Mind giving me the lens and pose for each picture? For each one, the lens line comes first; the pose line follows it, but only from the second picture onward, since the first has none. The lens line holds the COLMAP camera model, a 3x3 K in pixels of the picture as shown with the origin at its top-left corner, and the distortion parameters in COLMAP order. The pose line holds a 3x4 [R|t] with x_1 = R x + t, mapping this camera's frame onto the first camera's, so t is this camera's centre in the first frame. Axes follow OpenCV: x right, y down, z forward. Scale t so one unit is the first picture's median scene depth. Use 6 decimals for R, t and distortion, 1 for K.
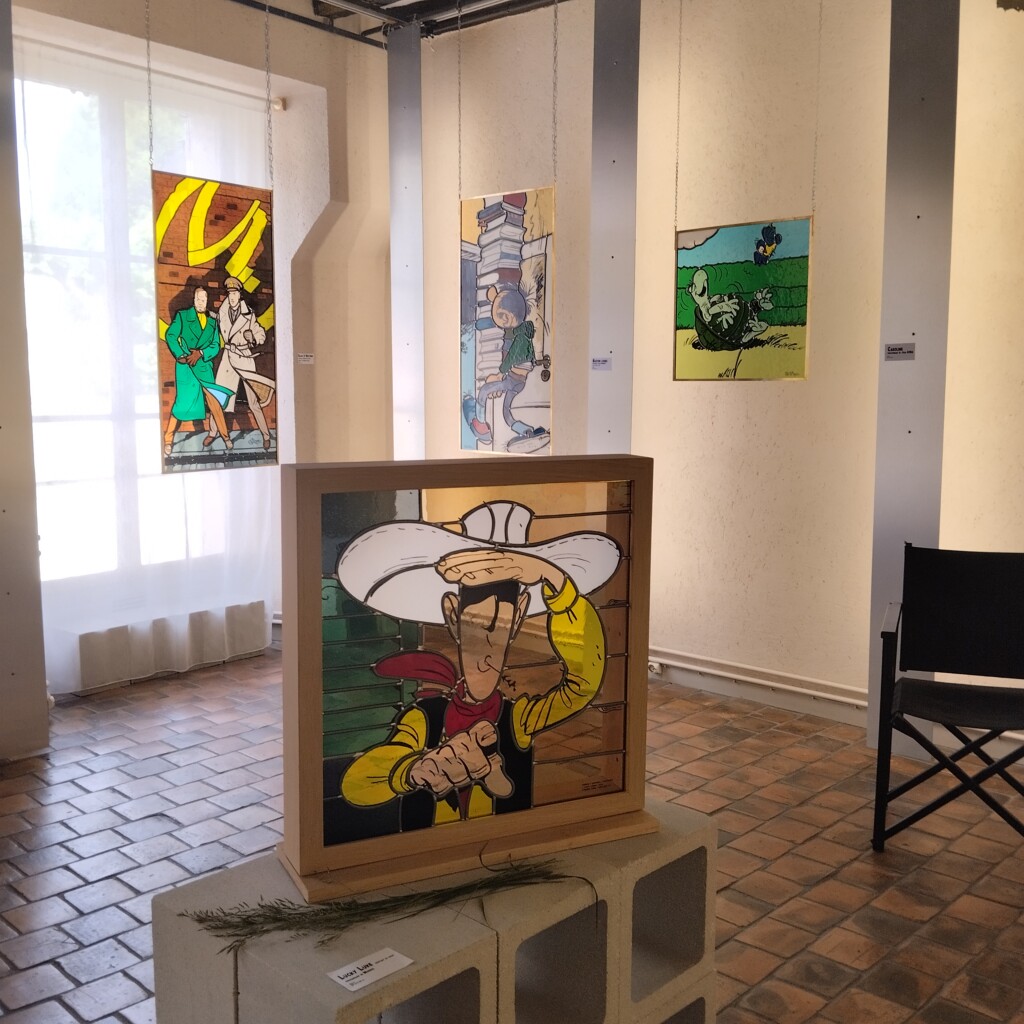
lens RADIAL K [[1098.6, 0, 510.9], [0, 1098.6, 512.0], [0, 0, 1]] dist [0.078549, 0.000000]
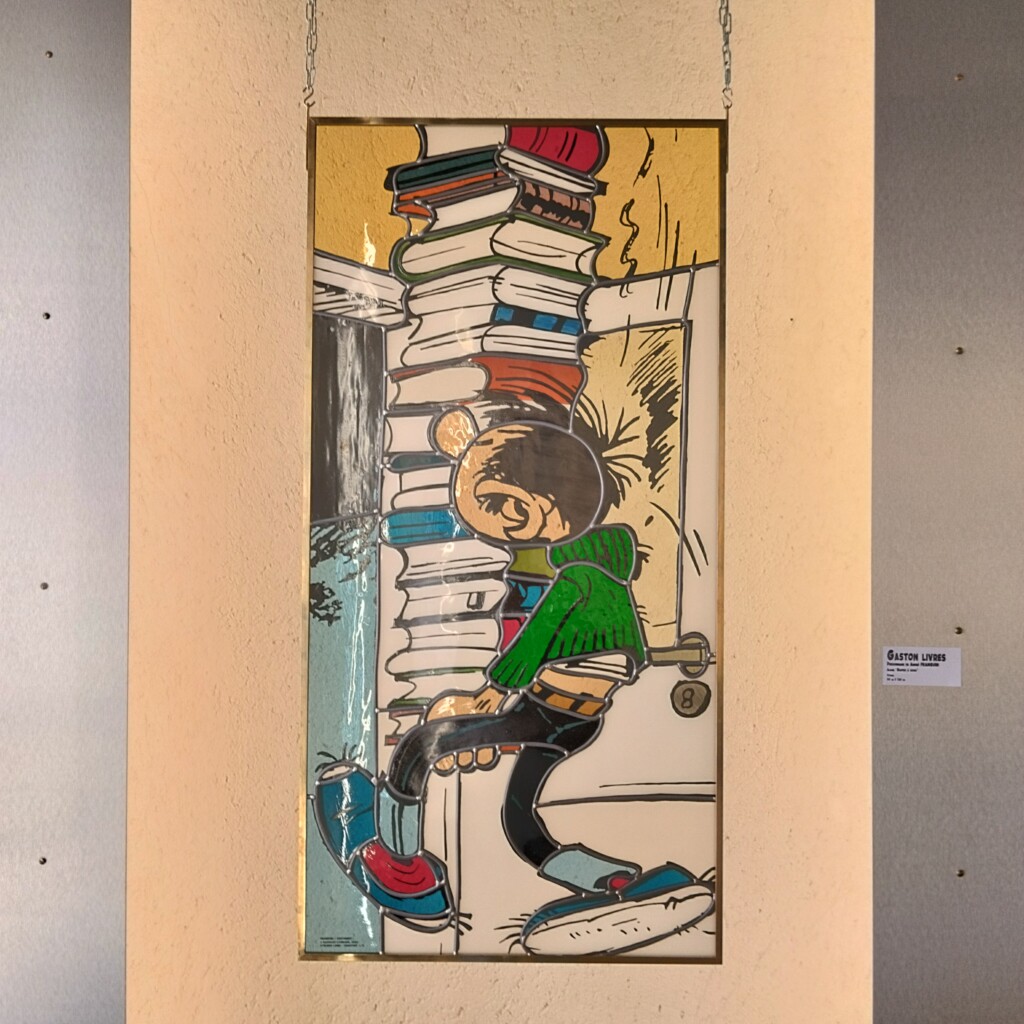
lens RADIAL K [[1098.6, 0, 512.4], [0, 1098.6, 512.4], [0, 0, 1]] dist [0.078549, 0.000000]
pose [[0.742343, 0.013627, 0.669882, -0.227086], [0.079197, 0.991000, -0.107922, -0.152732], [-0.665323, 0.133168, 0.734582, 0.828903]]
